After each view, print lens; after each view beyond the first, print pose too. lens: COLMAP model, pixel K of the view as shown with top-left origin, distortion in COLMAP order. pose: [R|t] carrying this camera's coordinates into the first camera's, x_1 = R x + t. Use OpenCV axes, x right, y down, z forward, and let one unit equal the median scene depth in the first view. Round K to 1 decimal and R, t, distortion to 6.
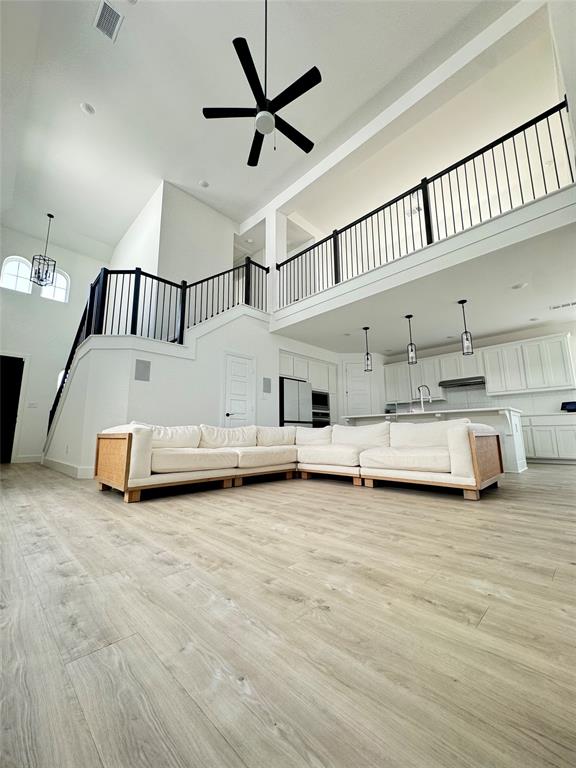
lens RADIAL K [[306.9, 0, 288.0], [0, 306.9, 384.0], [0, 0, 1]] dist [0.000281, -0.000022]
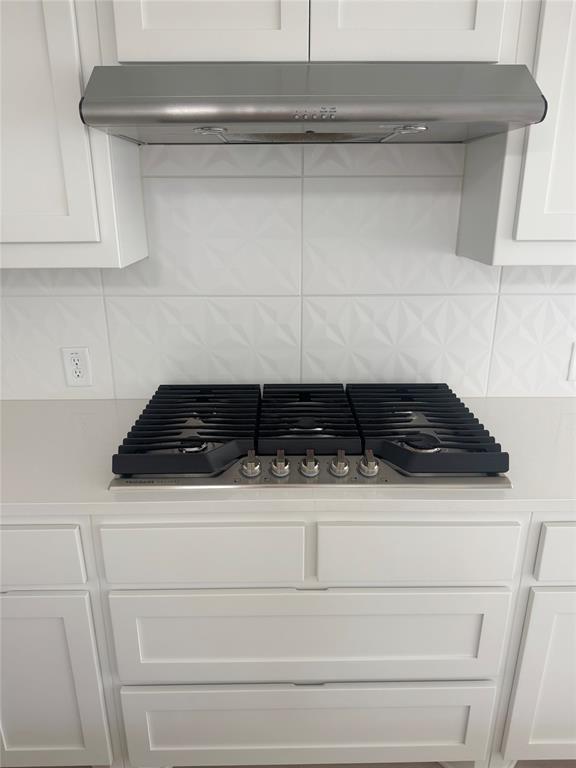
lens RADIAL K [[532.5, 0, 288.0], [0, 532.5, 384.0], [0, 0, 1]] dist [0.001941, 0.000516]
pose [[0.701111, -0.227295, 0.675856, 0.427055], [-0.120731, 0.896309, 0.426678, 0.002492], [-0.702757, -0.380745, 0.600970, 0.867364]]
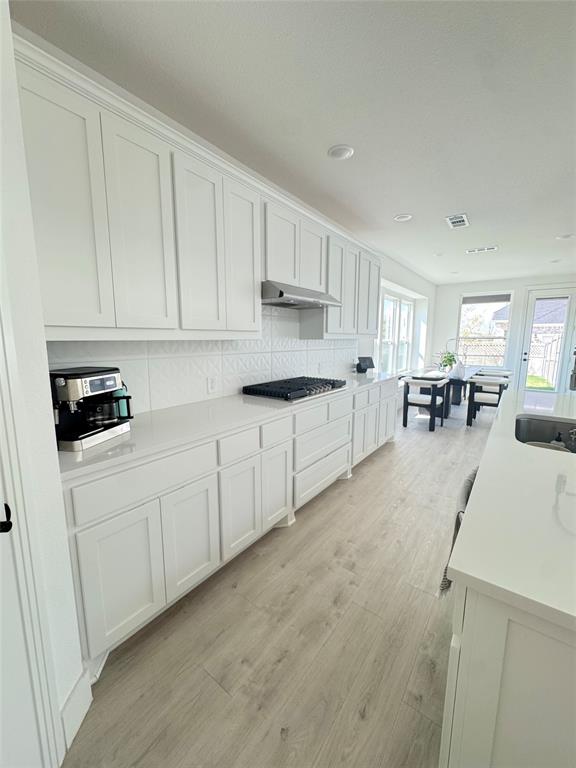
lens RADIAL K [[306.9, 0, 288.0], [0, 306.9, 384.0], [0, 0, 1]] dist [0.000281, -0.000022]
pose [[-0.140426, -0.135856, 0.980726, 0.191949], [-0.165303, 0.979855, 0.112067, 0.056417], [-0.976194, -0.146379, -0.160055, 1.050468]]
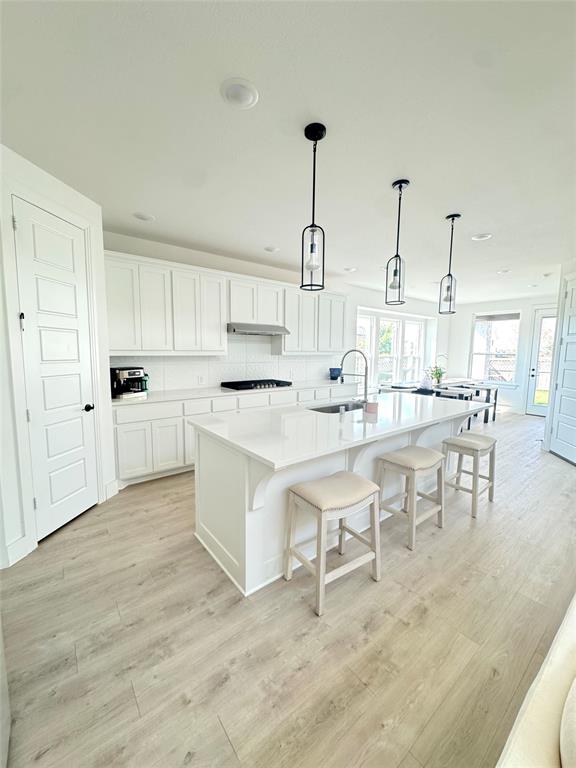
lens RADIAL K [[306.9, 0, 288.0], [0, 306.9, 384.0], [0, 0, 1]] dist [0.000281, -0.000022]
pose [[0.127278, -0.097478, 0.987066, -0.037590], [-0.175420, 0.977260, 0.119129, 0.015482], [-0.976232, -0.188313, 0.107284, 0.849725]]
